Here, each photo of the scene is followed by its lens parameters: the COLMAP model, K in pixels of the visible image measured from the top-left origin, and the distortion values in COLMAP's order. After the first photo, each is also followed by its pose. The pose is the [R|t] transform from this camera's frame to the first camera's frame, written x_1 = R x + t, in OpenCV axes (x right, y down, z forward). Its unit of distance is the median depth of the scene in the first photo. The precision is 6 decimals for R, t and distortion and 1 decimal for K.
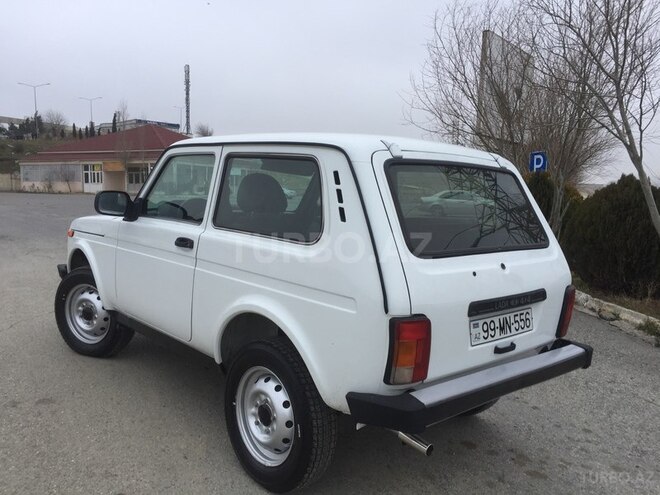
lens RADIAL K [[550.3, 0, 331.4], [0, 550.3, 247.1], [0, 0, 1]] dist [0.069750, -0.069444]
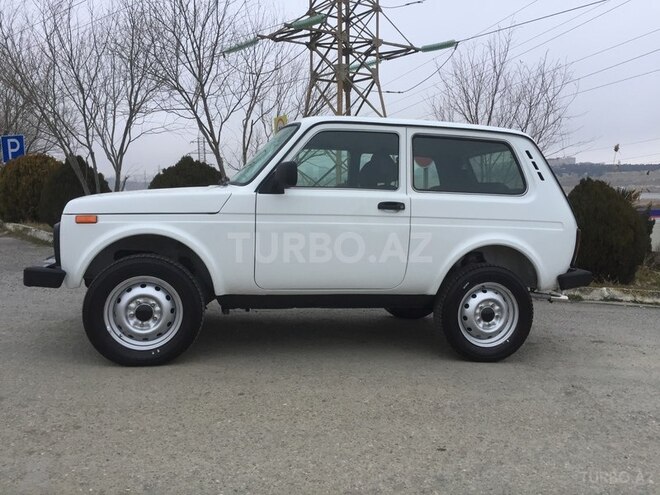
lens RADIAL K [[550.3, 0, 331.4], [0, 550.3, 247.1], [0, 0, 1]] dist [0.069750, -0.069444]
pose [[0.553645, -0.105459, 0.826048, -1.373326], [0.088414, 0.993786, 0.067615, -0.011666], [-0.828046, 0.035600, 0.559529, 0.448886]]
